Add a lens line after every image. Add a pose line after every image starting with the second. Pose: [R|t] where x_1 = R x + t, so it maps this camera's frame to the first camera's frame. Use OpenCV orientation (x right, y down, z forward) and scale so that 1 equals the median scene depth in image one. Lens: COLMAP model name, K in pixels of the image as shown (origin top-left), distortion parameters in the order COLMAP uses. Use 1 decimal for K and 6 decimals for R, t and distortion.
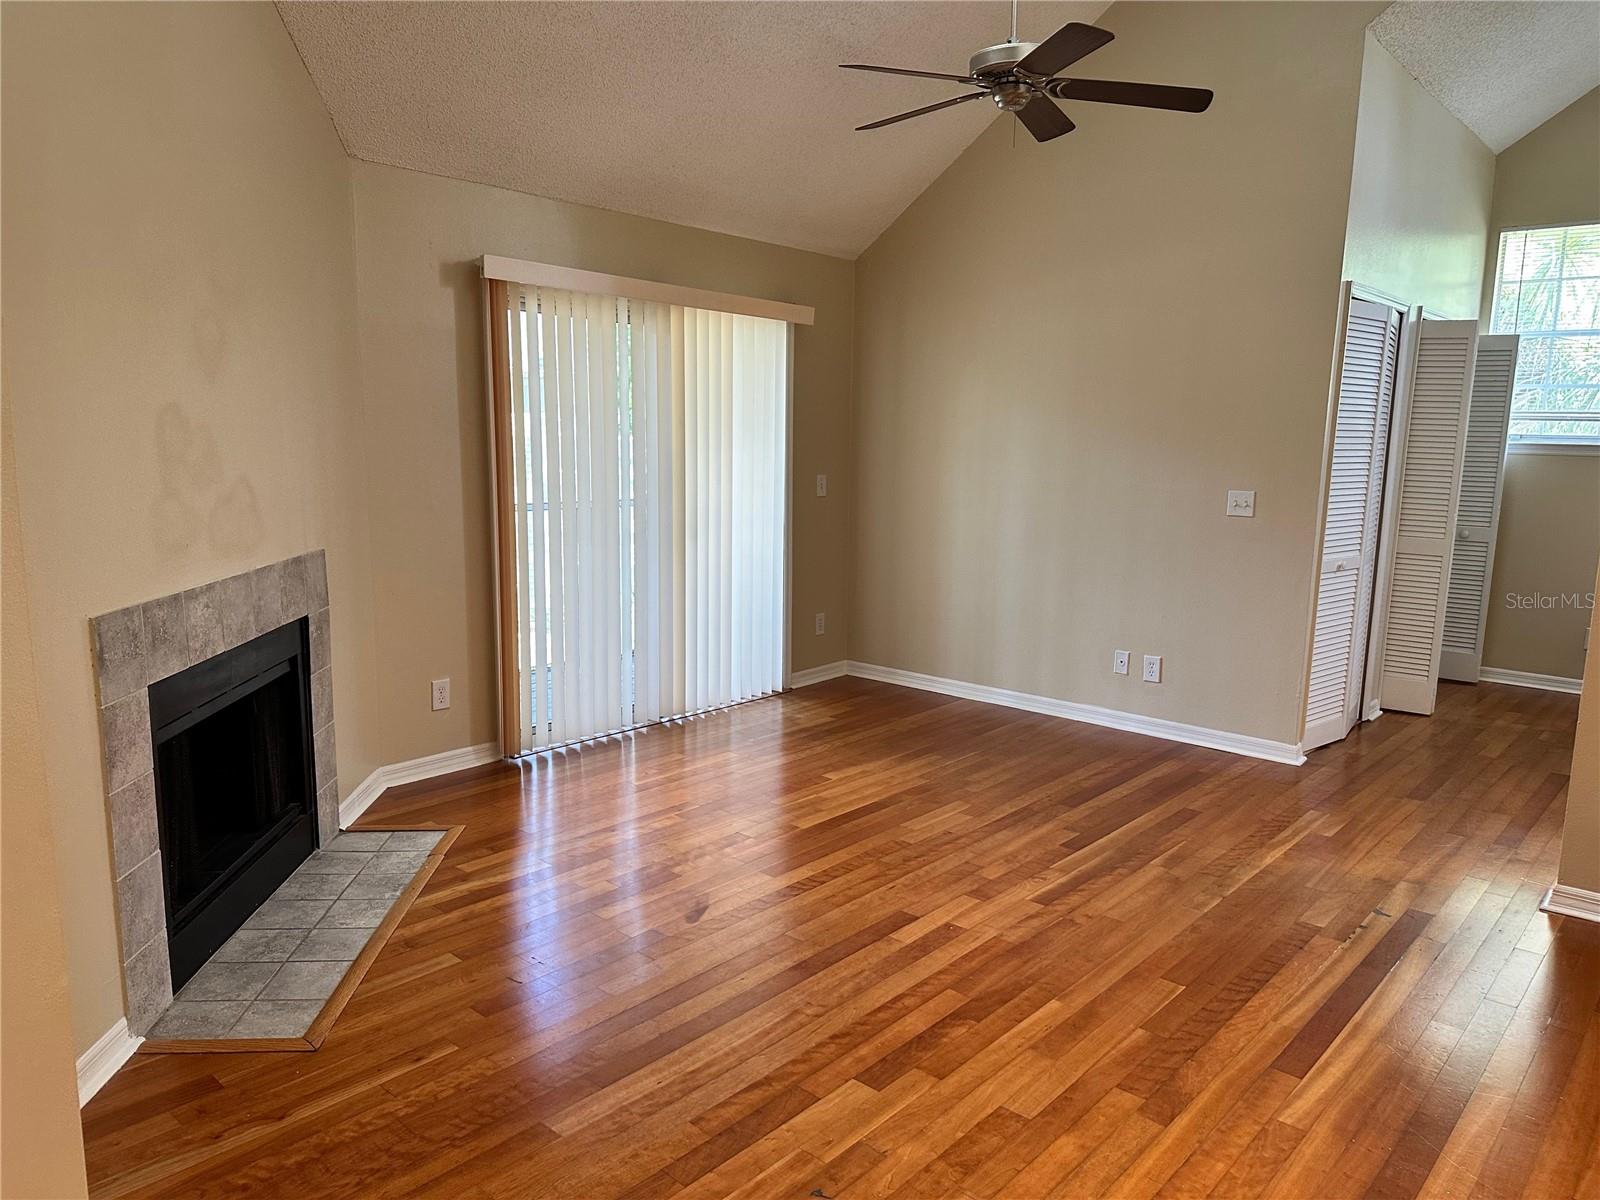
lens RADIAL K [[1117.2, 0, 802.4], [0, 1117.2, 604.6], [0, 0, 1]] dist [0.013431, -0.042439]
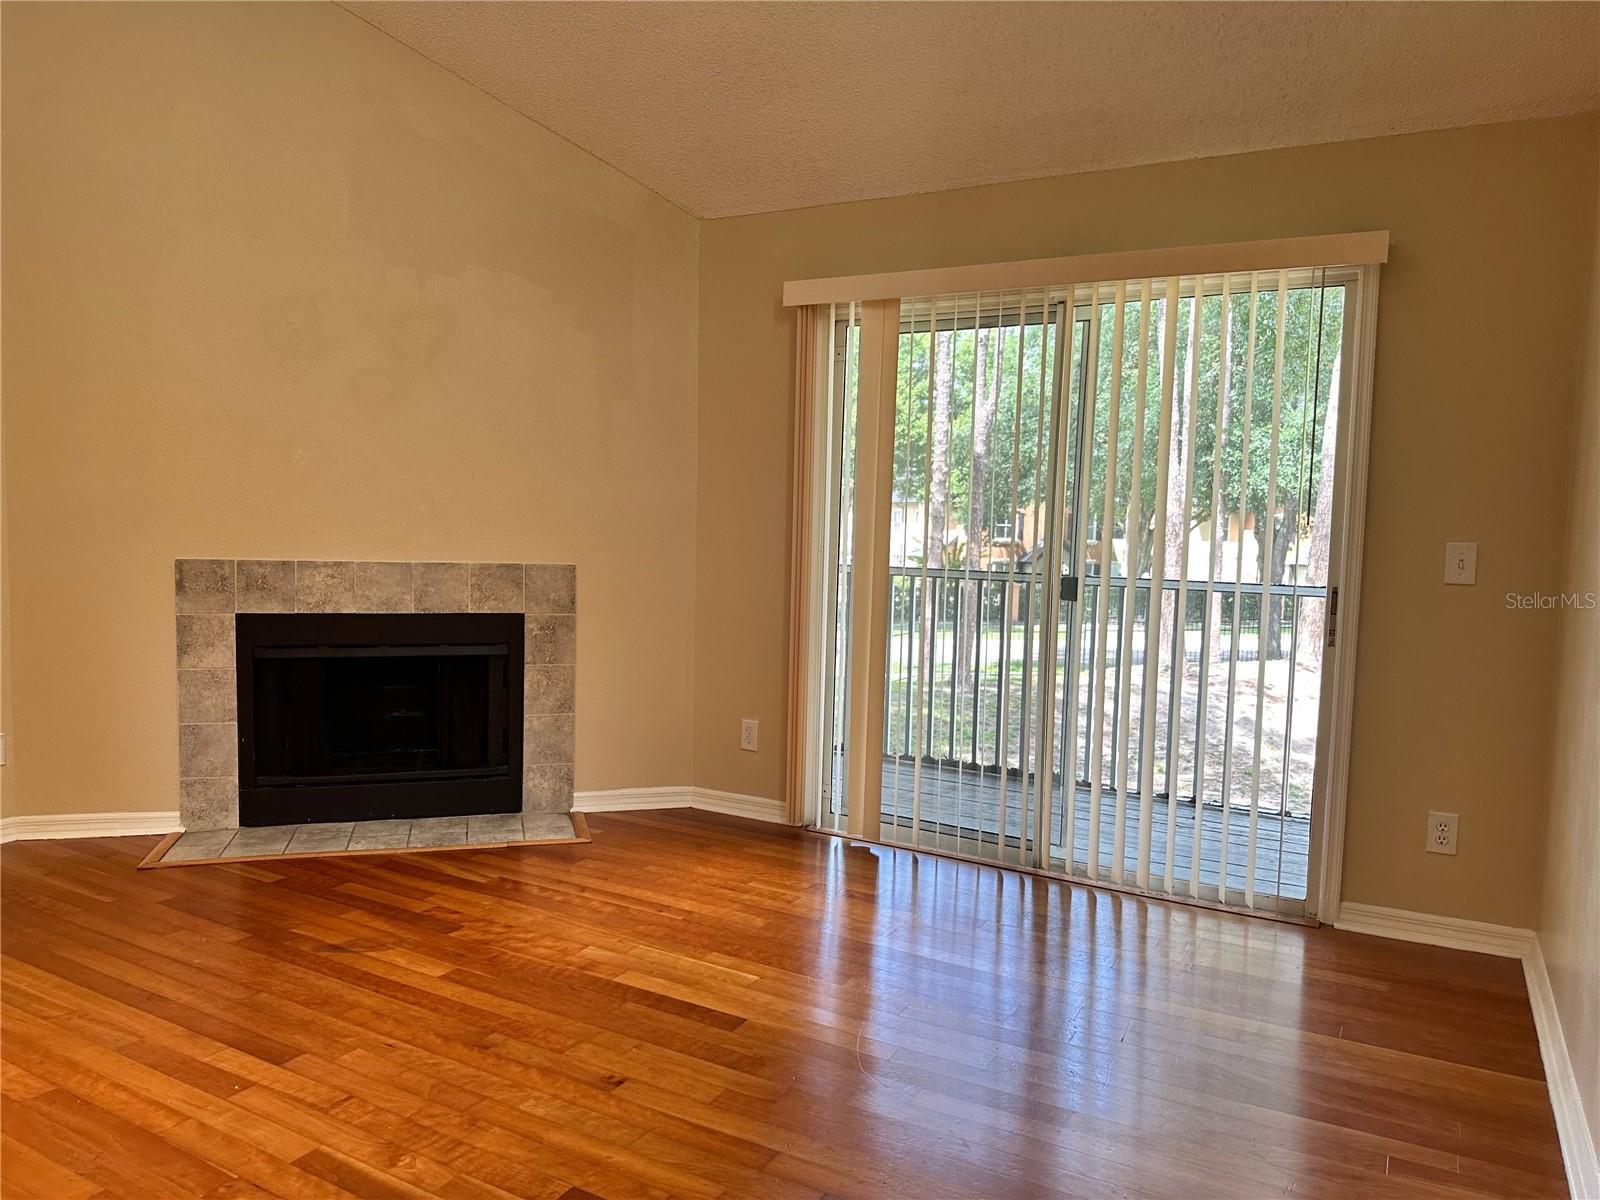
lens RADIAL K [[1117.2, 0, 801.8], [0, 1117.2, 600.8], [0, 0, 1]] dist [0.013431, -0.042439]
pose [[0.212974, 0.064707, -0.974913, 0.794776], [-0.170261, 0.984996, 0.028182, -0.088831], [0.962109, 0.159988, 0.220796, 1.024032]]
